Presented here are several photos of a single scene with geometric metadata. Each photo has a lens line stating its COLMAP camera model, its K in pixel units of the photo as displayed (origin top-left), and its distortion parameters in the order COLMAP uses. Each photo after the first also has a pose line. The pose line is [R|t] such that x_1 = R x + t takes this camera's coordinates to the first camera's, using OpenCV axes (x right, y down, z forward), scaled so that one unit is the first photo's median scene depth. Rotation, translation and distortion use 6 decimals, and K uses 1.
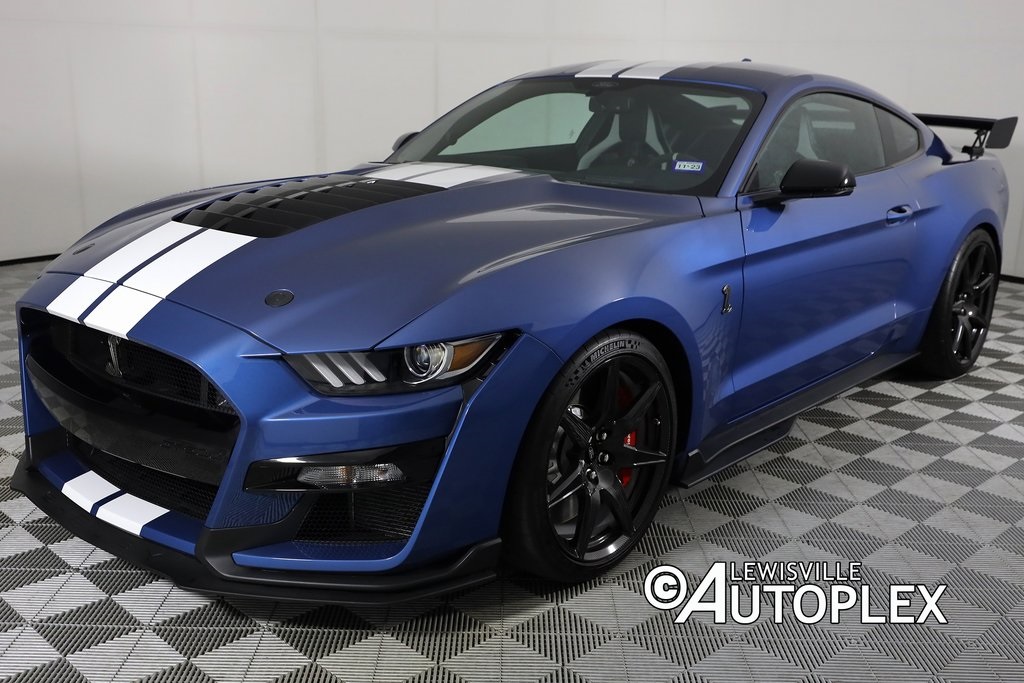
lens RADIAL K [[1053.5, 0, 512.0], [0, 1053.5, 341.5], [0, 0, 1]] dist [-0.007369, -0.008904]
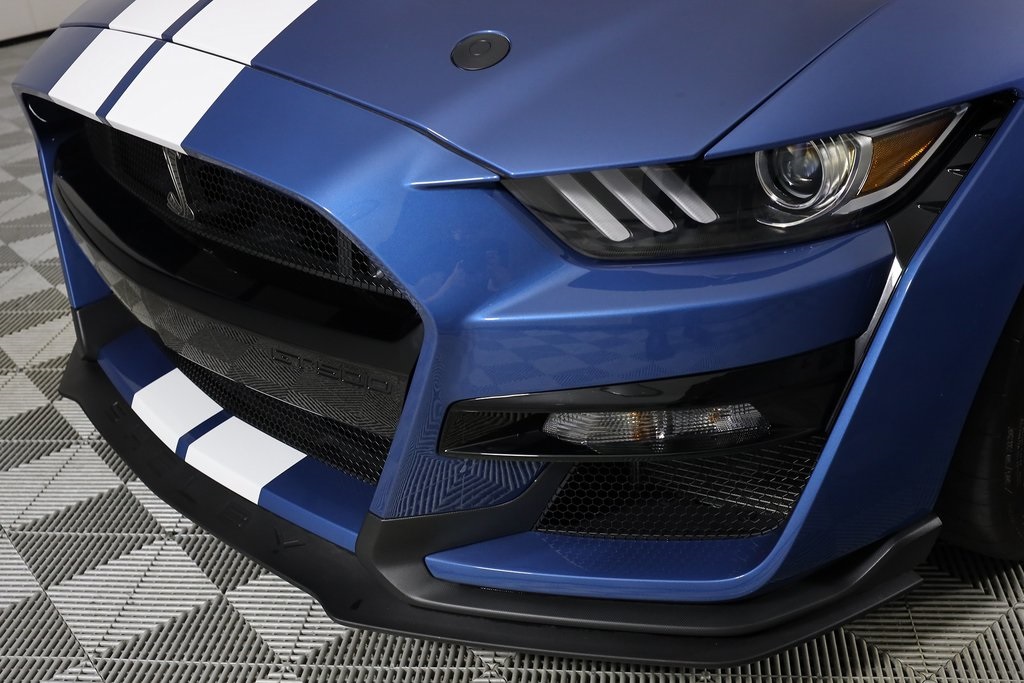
lens RADIAL K [[973.9, 0, 512.0], [0, 973.9, 341.5], [0, 0, 1]] dist [0.005821, 0.006274]
pose [[0.990752, -0.018194, -0.134457, -0.153070], [0.052322, 0.965555, 0.254884, -0.026325], [0.125188, -0.259562, 0.957578, 0.558588]]
